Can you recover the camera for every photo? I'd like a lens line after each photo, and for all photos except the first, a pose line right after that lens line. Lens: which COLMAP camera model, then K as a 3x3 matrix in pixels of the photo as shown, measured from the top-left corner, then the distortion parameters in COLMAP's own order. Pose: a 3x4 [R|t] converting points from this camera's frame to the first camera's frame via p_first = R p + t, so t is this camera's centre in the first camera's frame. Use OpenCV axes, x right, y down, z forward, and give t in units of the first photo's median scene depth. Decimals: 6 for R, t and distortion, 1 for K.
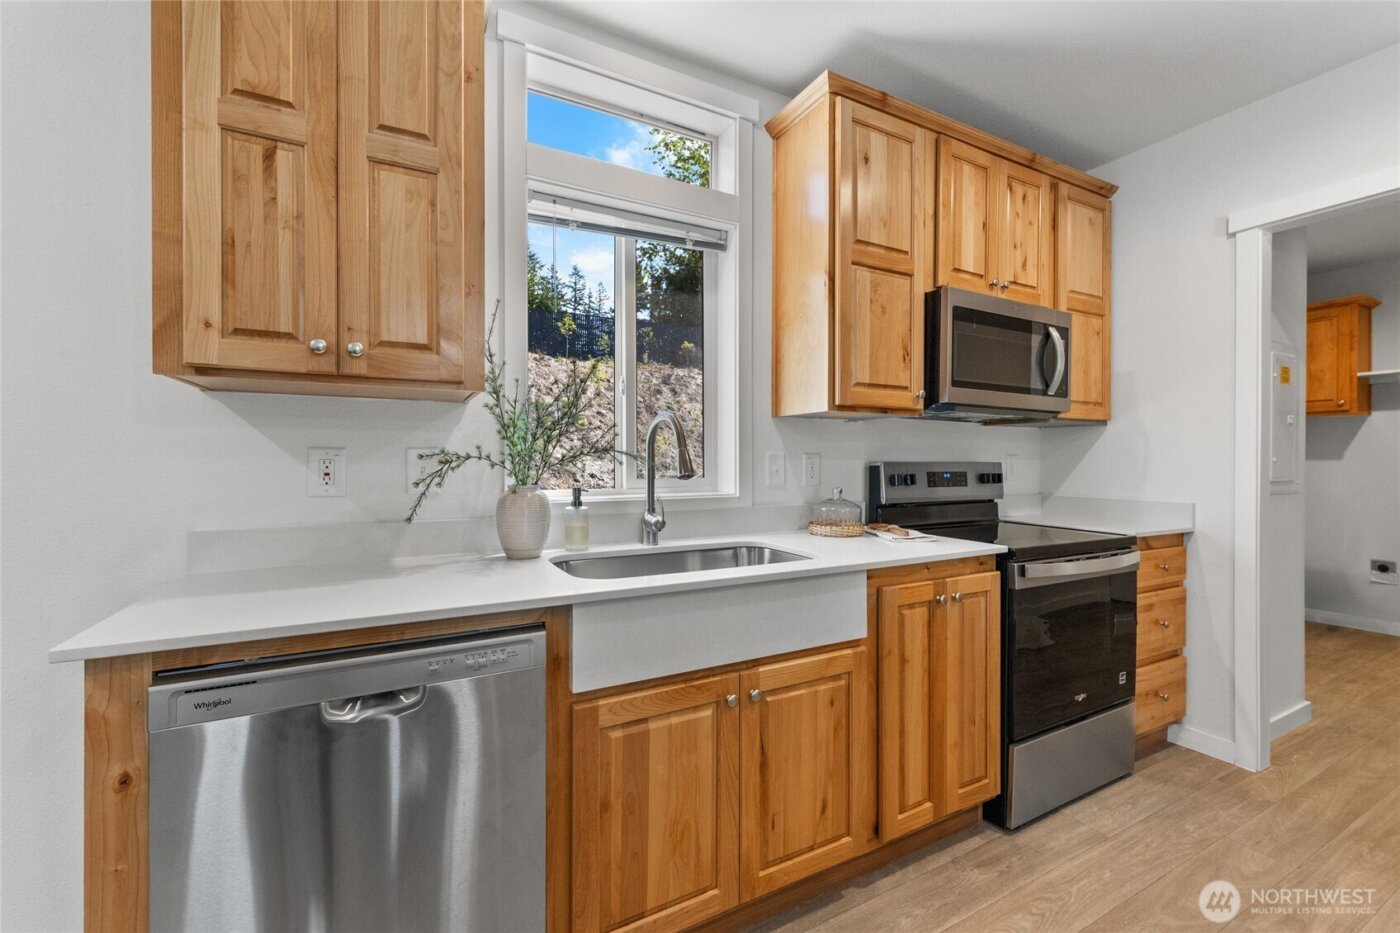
lens RADIAL K [[583.0, 0, 701.0], [0, 583.0, 459.0], [0, 0, 1]] dist [0.001297, 0.000432]
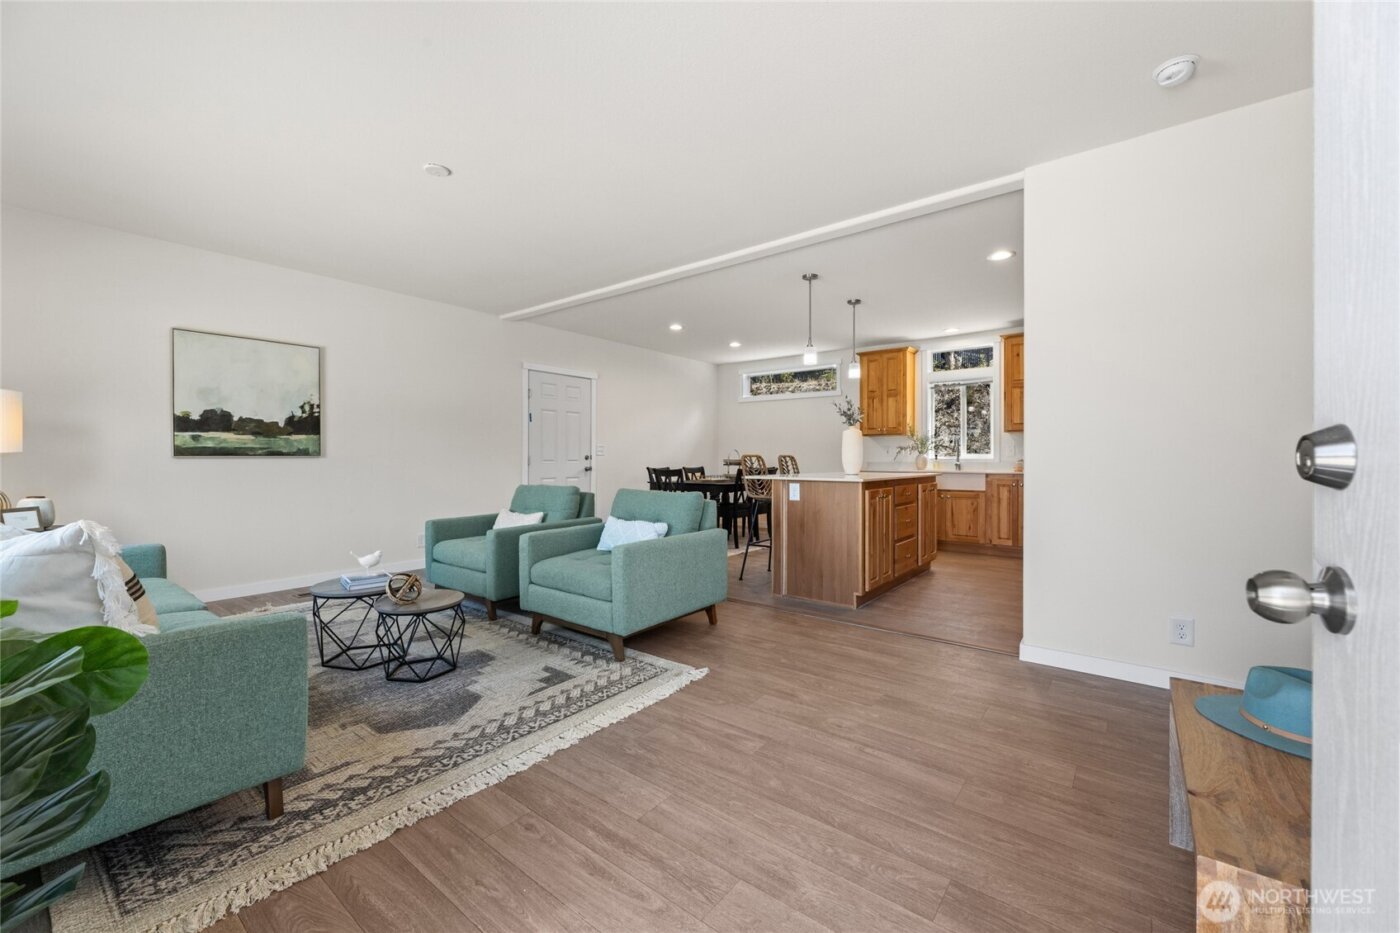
lens RADIAL K [[556.2, 0, 699.6], [0, 556.2, 461.7], [0, 0, 1]] dist [0.000957, 0.000646]
pose [[0.397867, 0.002044, -0.917441, 2.030441], [0.000988, 0.999996, 0.002656, 0.061978], [0.917443, -0.001963, 0.397863, -1.566753]]
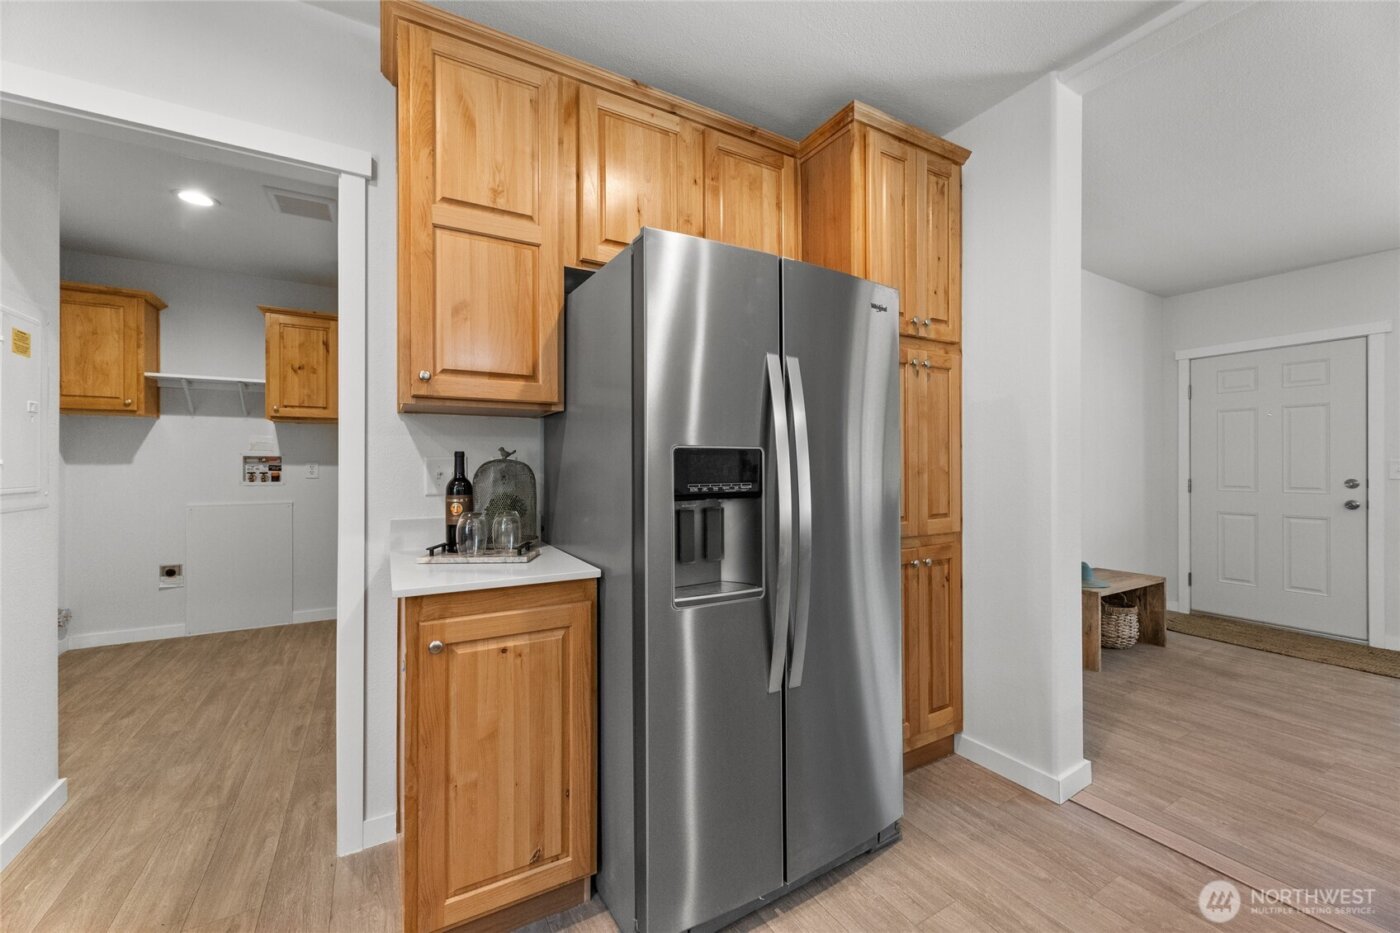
lens RADIAL K [[556.2, 0, 699.8], [0, 556.2, 465.2], [0, 0, 1]] dist [0.000957, 0.000646]
pose [[-0.030339, -0.000802, 0.999539, 0.325383], [0.000711, 0.999999, 0.000824, 0.005410], [-0.999539, 0.000736, -0.030339, 0.215556]]
